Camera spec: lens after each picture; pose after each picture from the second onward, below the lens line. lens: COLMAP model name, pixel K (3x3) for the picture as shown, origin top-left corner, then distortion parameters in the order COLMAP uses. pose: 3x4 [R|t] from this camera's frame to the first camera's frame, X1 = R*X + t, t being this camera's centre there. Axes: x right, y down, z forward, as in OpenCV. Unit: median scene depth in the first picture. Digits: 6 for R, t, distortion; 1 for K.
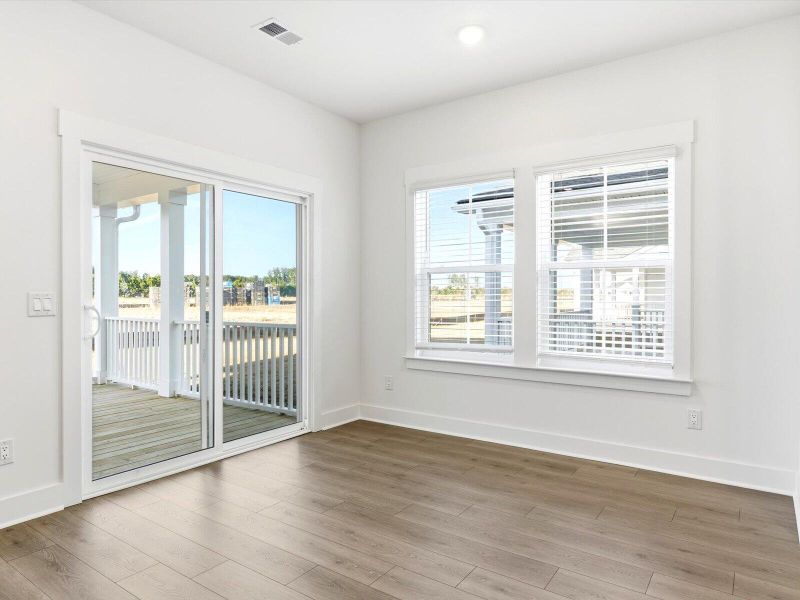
lens RADIAL K [[512.5, 0, 403.6], [0, 512.5, 298.2], [0, 0, 1]] dist [-0.000007, 0.001273]
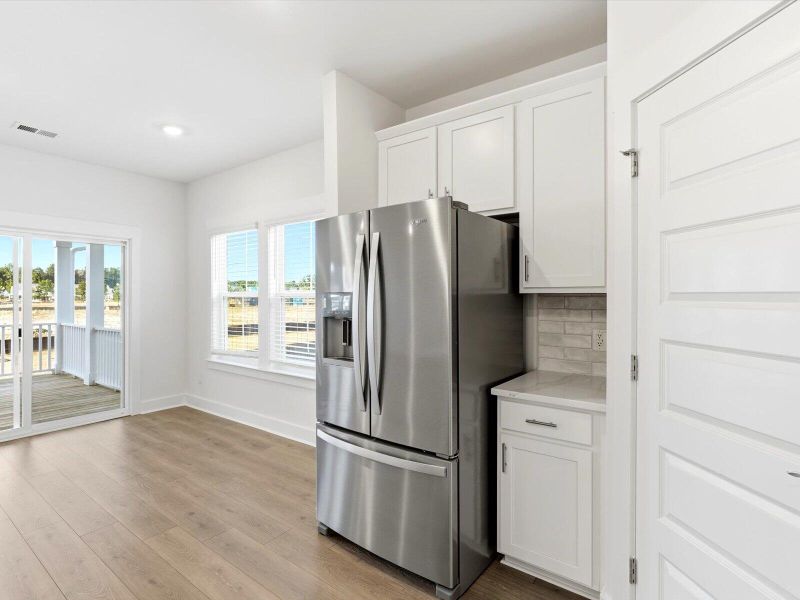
lens RADIAL K [[410.3, 0, 401.6], [0, 410.3, 301.2], [0, 0, 1]] dist [-0.003118, 0.001382]
pose [[0.999511, 0.000149, -0.031271, 0.553637], [0.000067, 0.999976, 0.006889, -0.046114], [0.031271, -0.006888, 0.999487, -0.053040]]
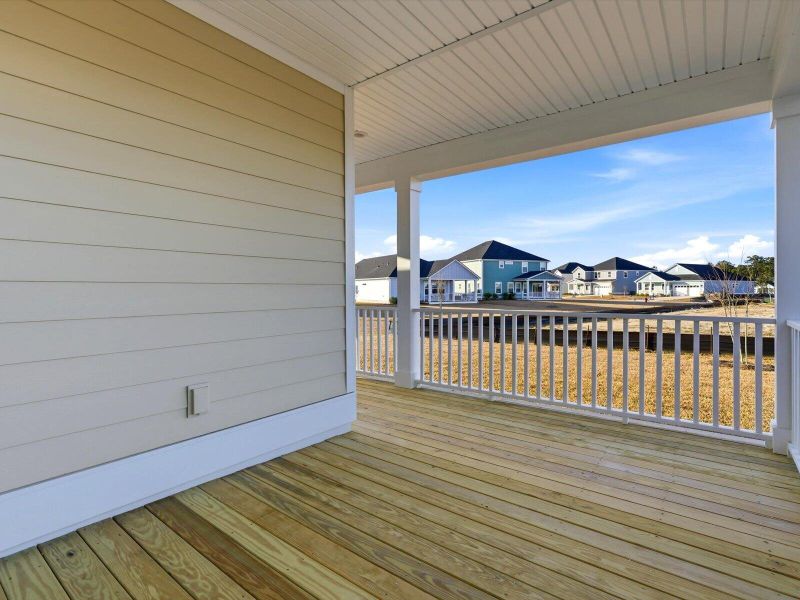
lens RADIAL K [[410.3, 0, 404.2], [0, 410.3, 296.2], [0, 0, 1]] dist [-0.003118, 0.001382]
pose [[-0.031136, 0.015080, -0.999401, -0.298549], [-0.003843, 0.999877, 0.015207, 0.014144], [0.999508, 0.004314, -0.031075, 1.067269]]
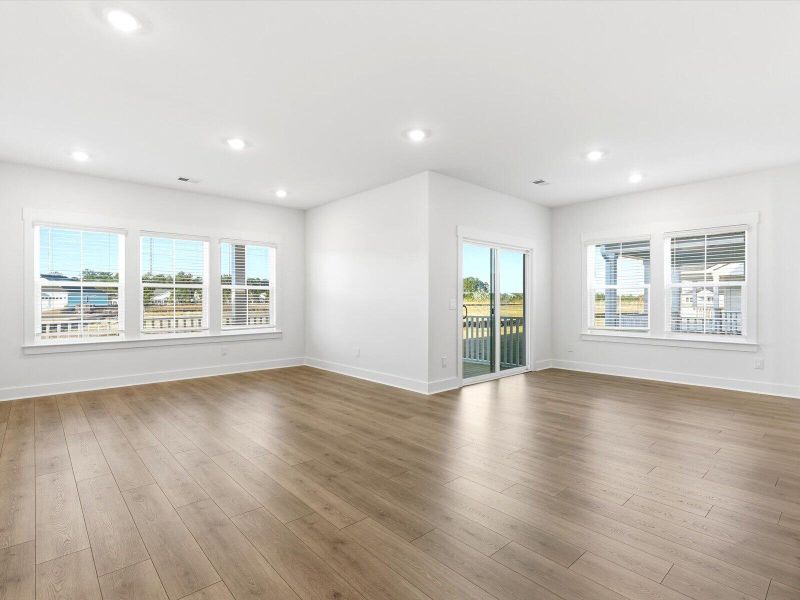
lens RADIAL K [[410.3, 0, 401.0], [0, 410.3, 304.3], [0, 0, 1]] dist [-0.003118, 0.001382]
pose [[0.974937, 0.001551, -0.222476, -0.310037], [-0.000905, 0.999995, 0.003004, 0.002985], [0.222479, -0.002727, 0.974934, -0.614700]]
